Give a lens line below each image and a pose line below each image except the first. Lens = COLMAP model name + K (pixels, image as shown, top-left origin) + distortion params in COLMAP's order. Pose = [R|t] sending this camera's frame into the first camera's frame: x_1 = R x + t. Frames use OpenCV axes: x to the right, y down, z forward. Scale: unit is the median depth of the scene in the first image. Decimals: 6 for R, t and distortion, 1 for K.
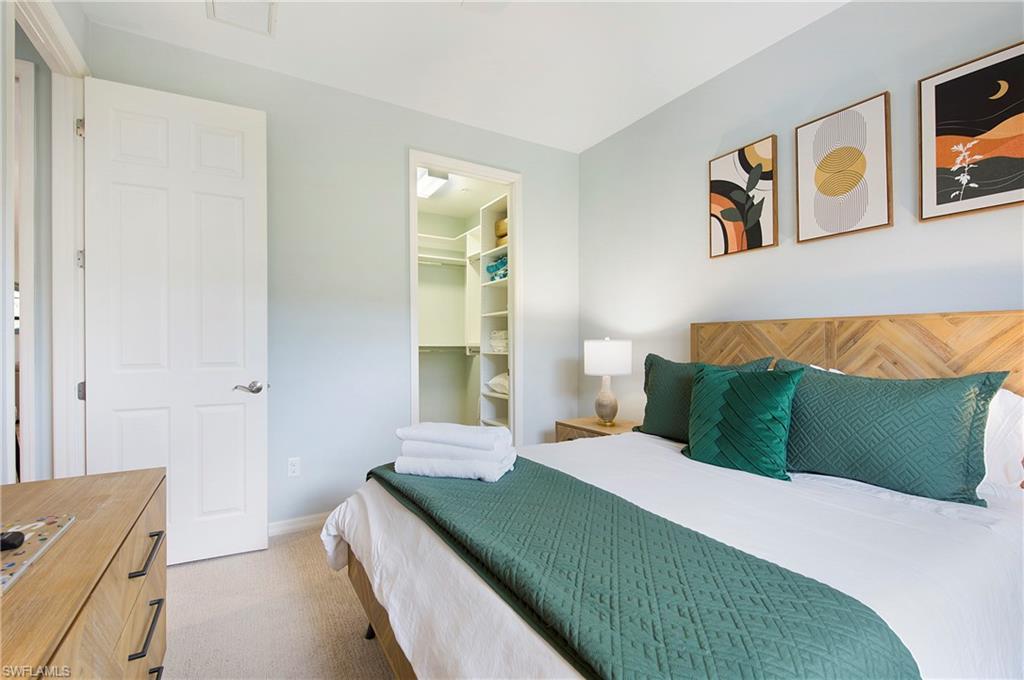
lens RADIAL K [[450.4, 0, 501.8], [0, 450.4, 338.0], [0, 0, 1]] dist [0.012061, -0.014700]
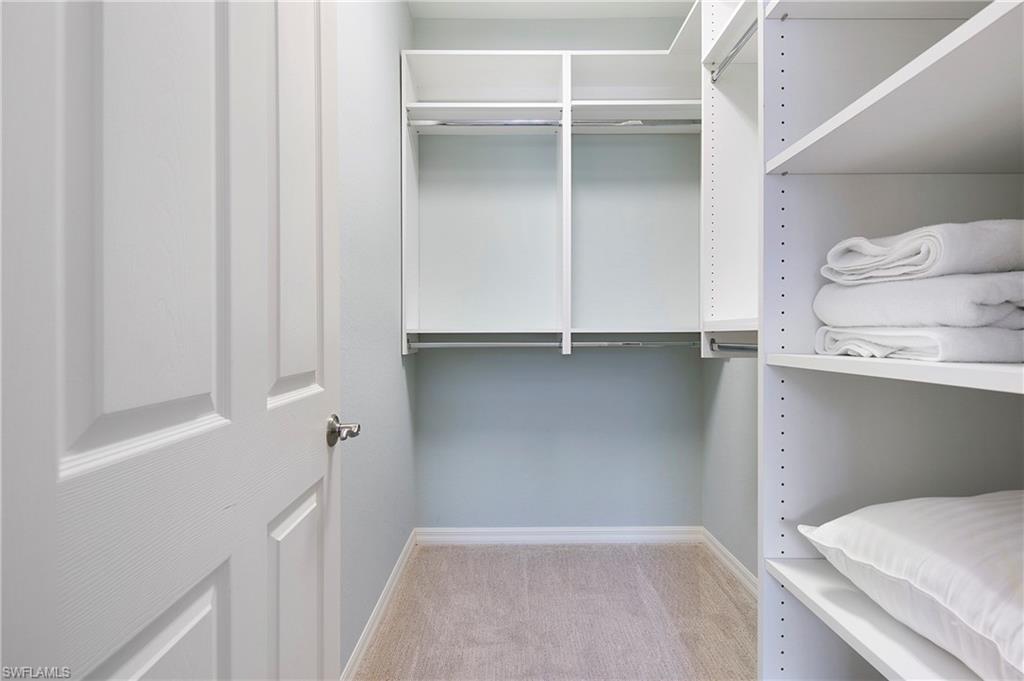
lens RADIAL K [[450.4, 0, 501.8], [0, 450.4, 338.5], [0, 0, 1]] dist [0.012061, -0.014700]
pose [[0.863484, 0.001808, -0.504374, -0.038545], [0.013064, 0.999578, 0.025949, 0.013096], [0.504208, -0.028996, 0.863096, 0.648644]]
